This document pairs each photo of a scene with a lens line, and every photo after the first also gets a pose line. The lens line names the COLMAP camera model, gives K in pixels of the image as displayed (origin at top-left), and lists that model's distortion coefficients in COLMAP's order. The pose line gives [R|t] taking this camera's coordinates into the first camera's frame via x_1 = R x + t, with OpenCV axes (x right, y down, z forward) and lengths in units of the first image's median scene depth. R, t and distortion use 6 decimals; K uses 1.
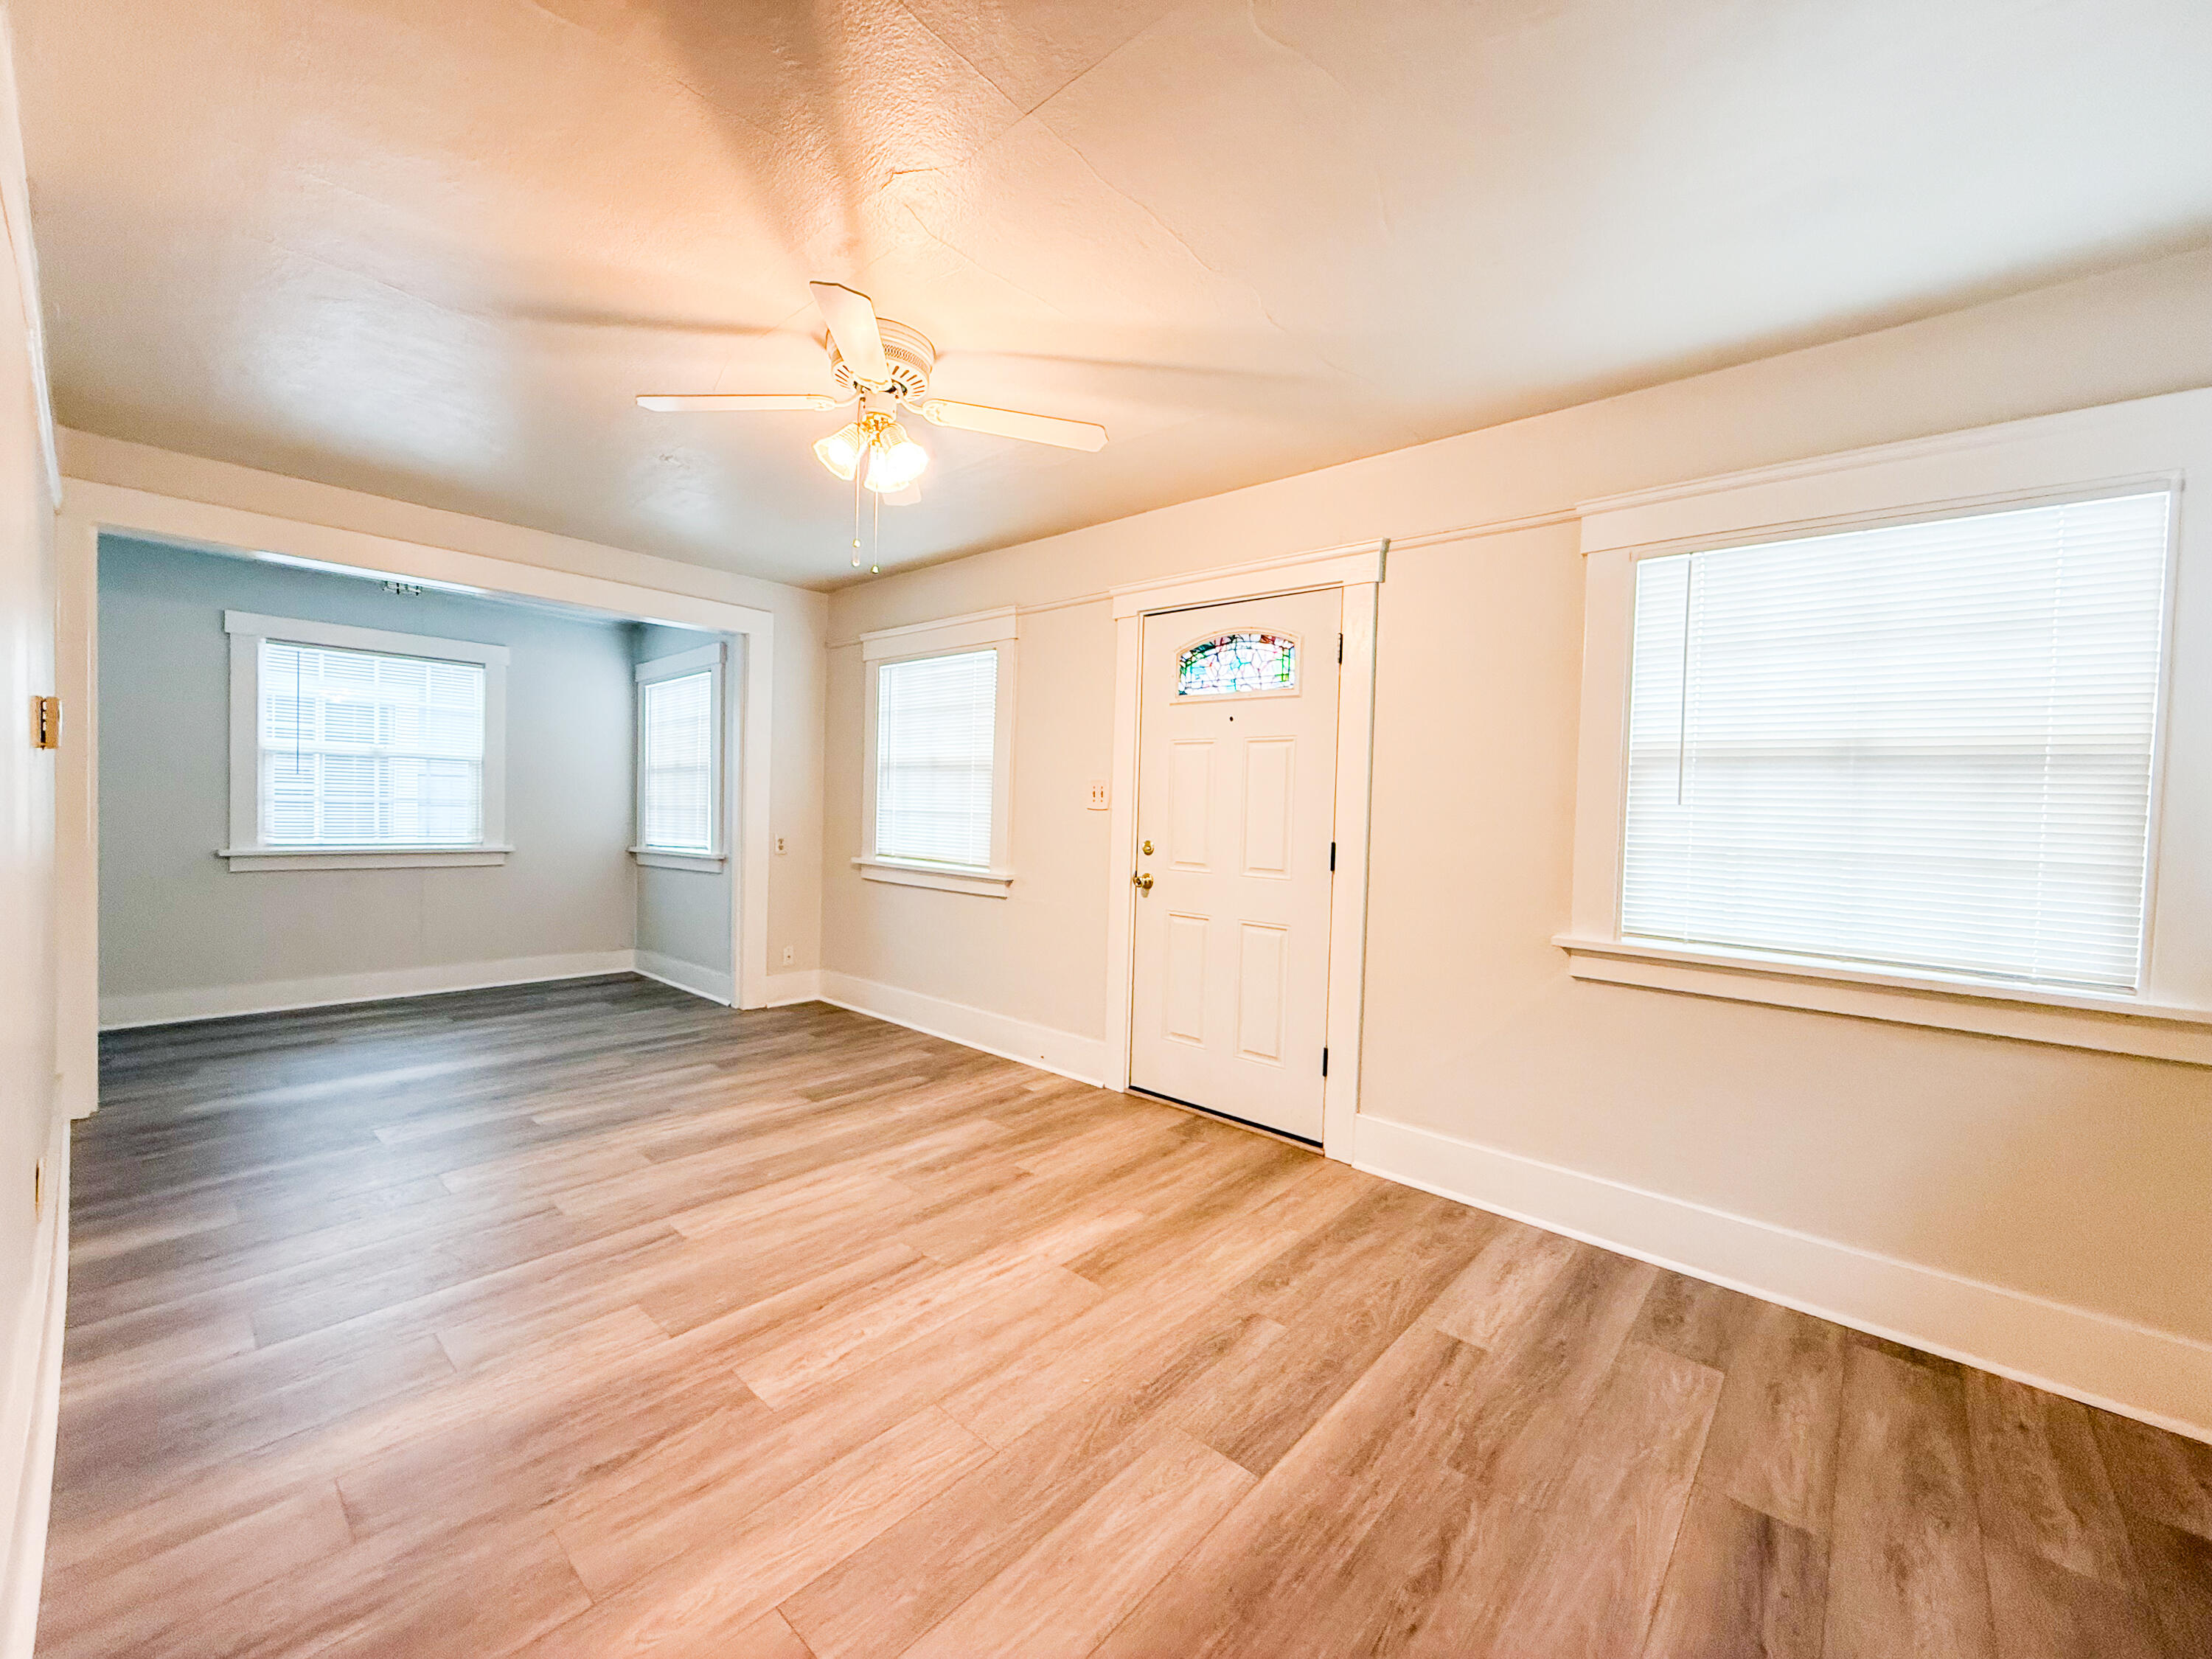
lens RADIAL K [[881.7, 0, 1097.6], [0, 881.7, 827.3], [0, 0, 1]] dist [0.000278, -0.000159]
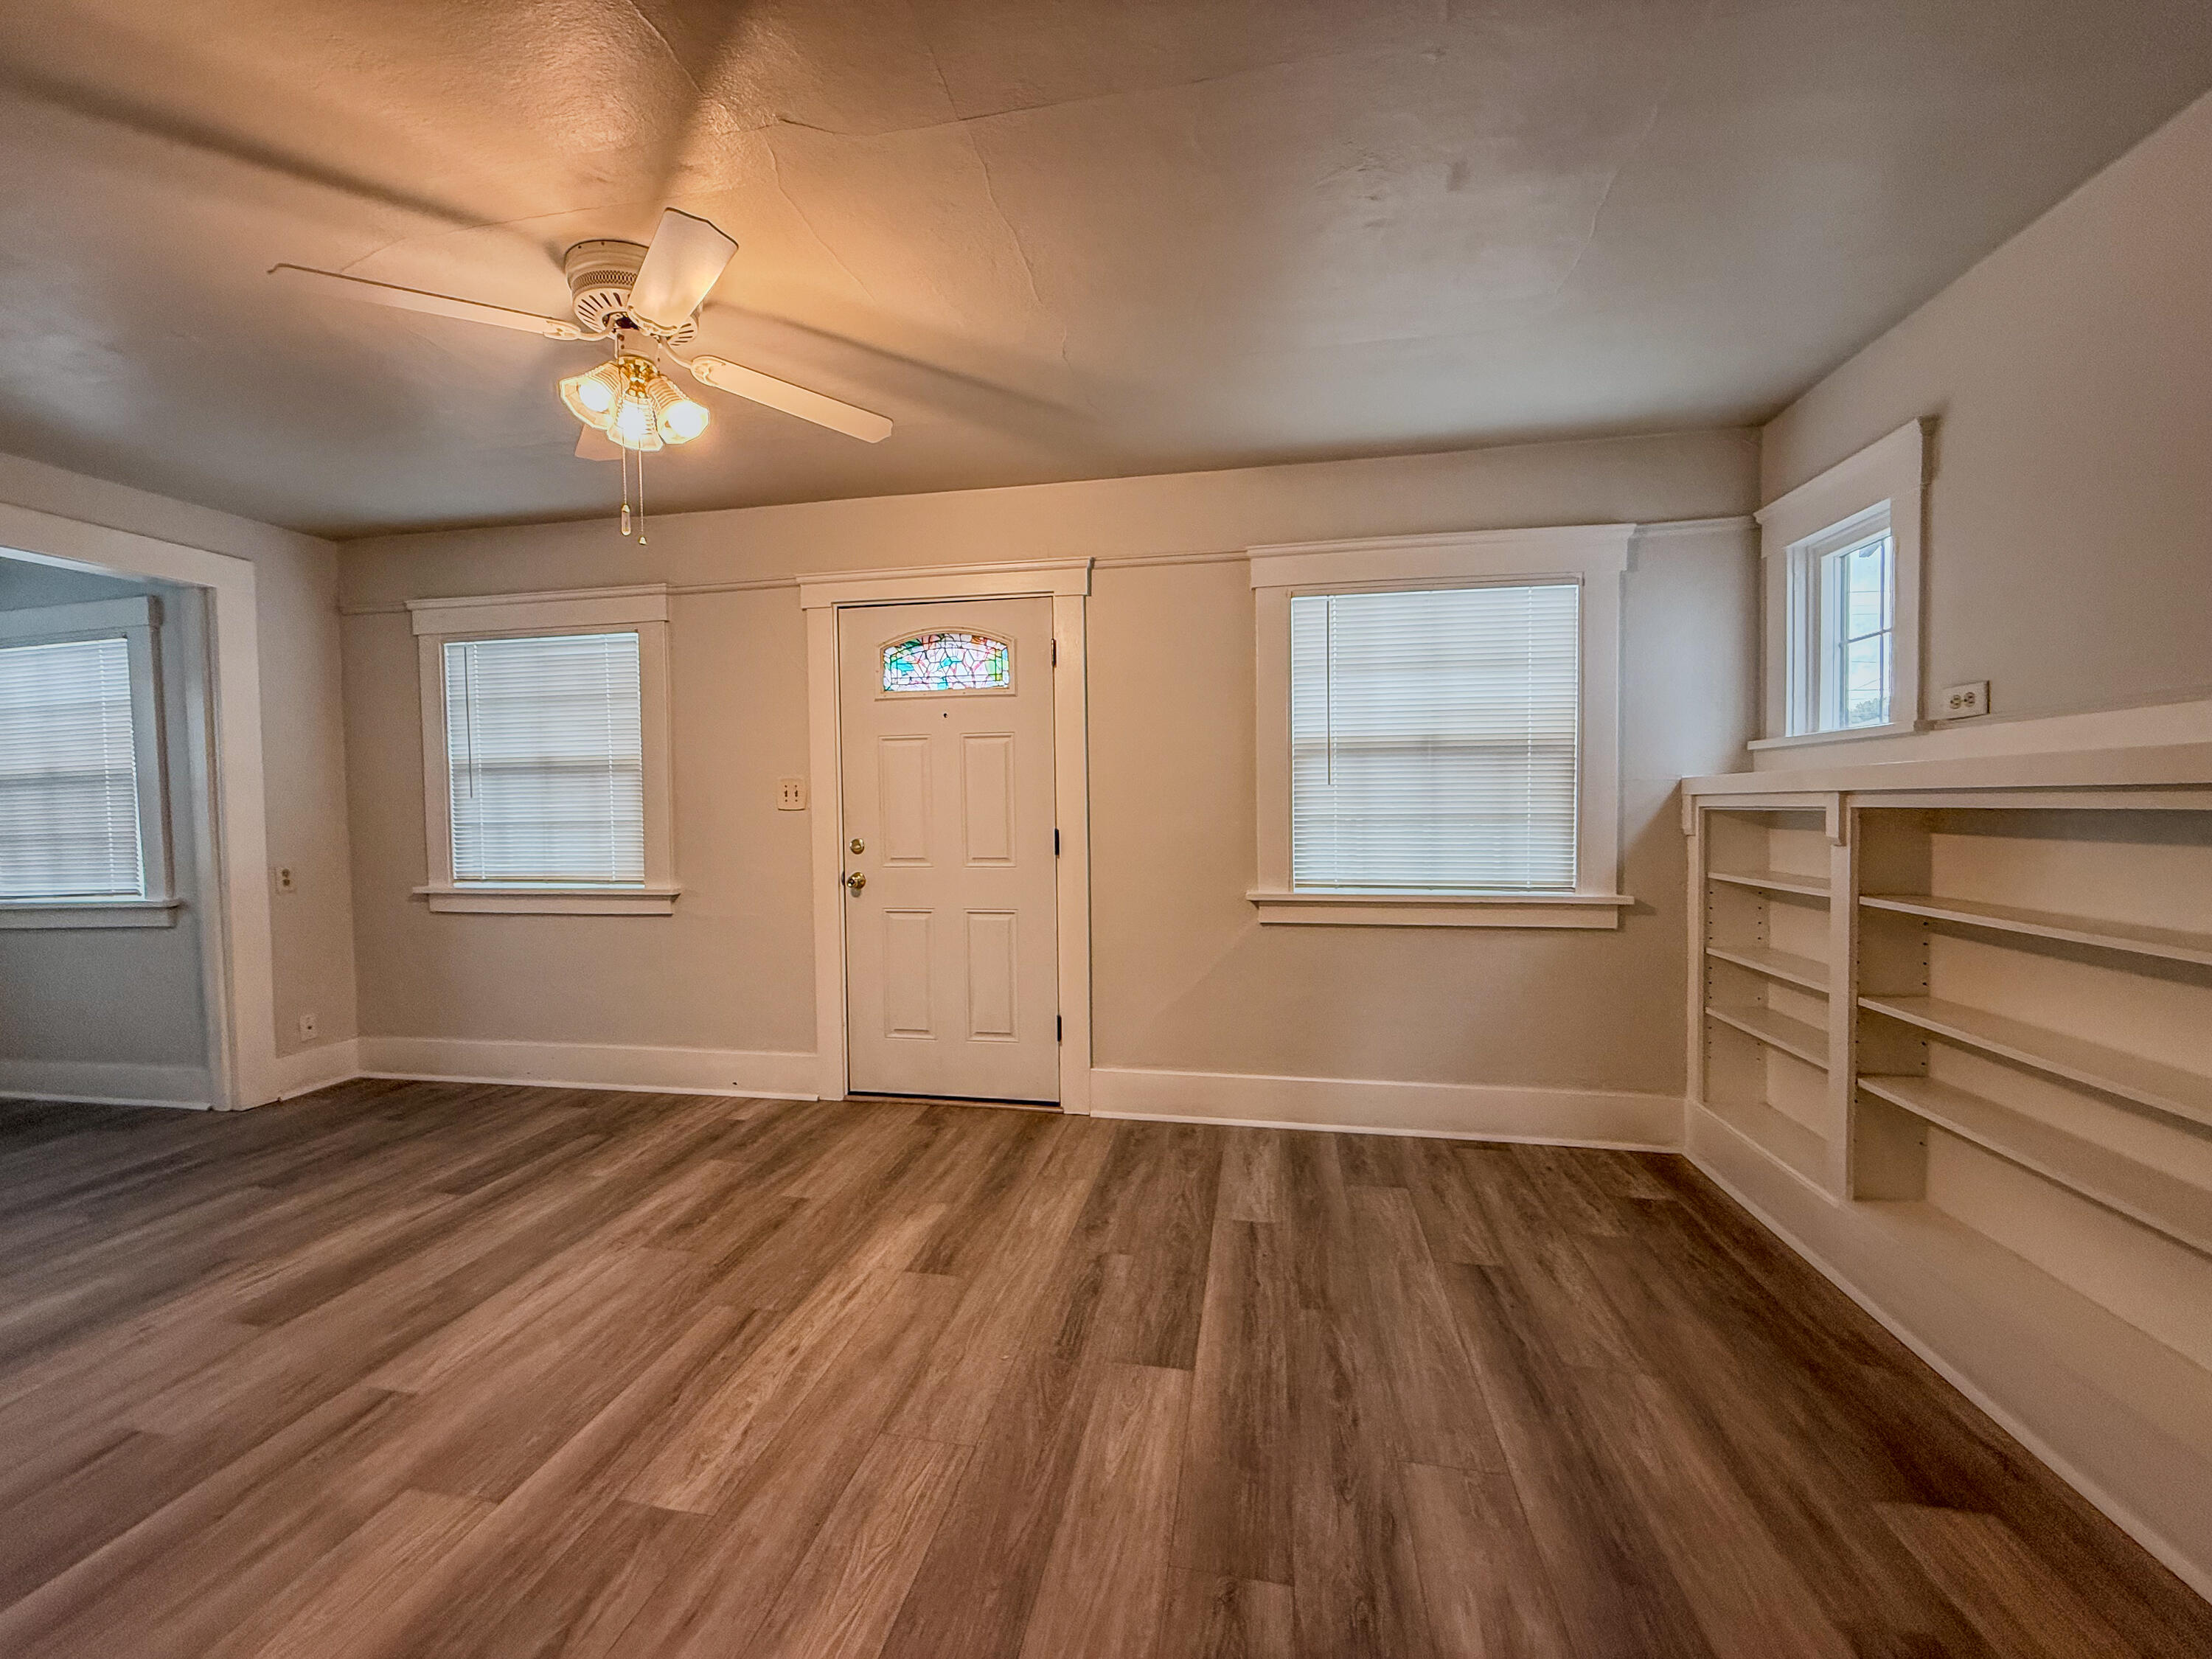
lens RADIAL K [[881.7, 0, 1097.6], [0, 881.7, 827.3], [0, 0, 1]] dist [0.000278, -0.000159]
pose [[0.856515, -0.057389, 0.512921, -0.239920], [0.052076, 0.998337, 0.024740, -0.009133], [-0.513488, 0.005520, 0.858079, 0.028120]]
